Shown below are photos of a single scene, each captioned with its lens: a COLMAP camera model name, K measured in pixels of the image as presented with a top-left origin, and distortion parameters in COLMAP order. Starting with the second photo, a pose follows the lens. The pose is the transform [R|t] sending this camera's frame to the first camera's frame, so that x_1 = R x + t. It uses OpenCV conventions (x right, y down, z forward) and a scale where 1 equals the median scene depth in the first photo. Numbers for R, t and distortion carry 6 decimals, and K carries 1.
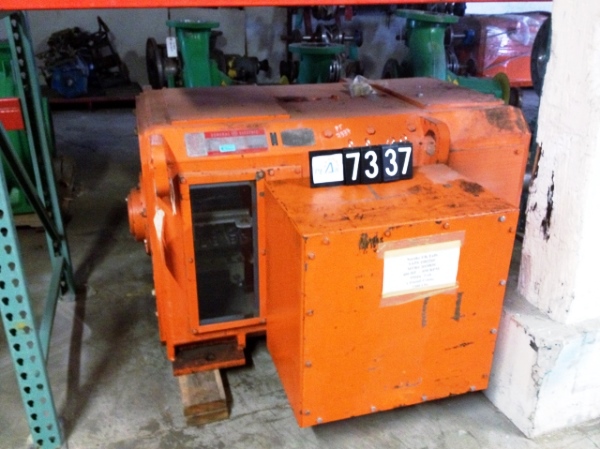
lens RADIAL K [[603.0, 0, 301.8], [0, 603.0, 225.4], [0, 0, 1]] dist [0.008009, 0.000000]
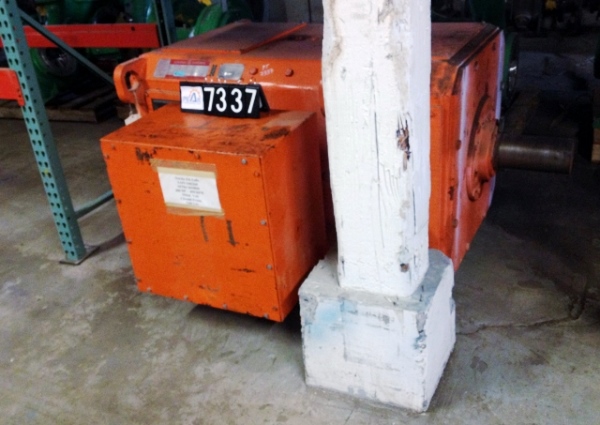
lens RADIAL K [[624.3, 0, 299.5], [0, 624.3, 211.1], [0, 0, 1]] dist [0.152982, 0.000000]
pose [[0.721415, 0.242217, -0.648761, 1.076854], [-0.185190, 0.970194, 0.156296, -0.111043], [0.667282, 0.007390, 0.744769, 0.197513]]
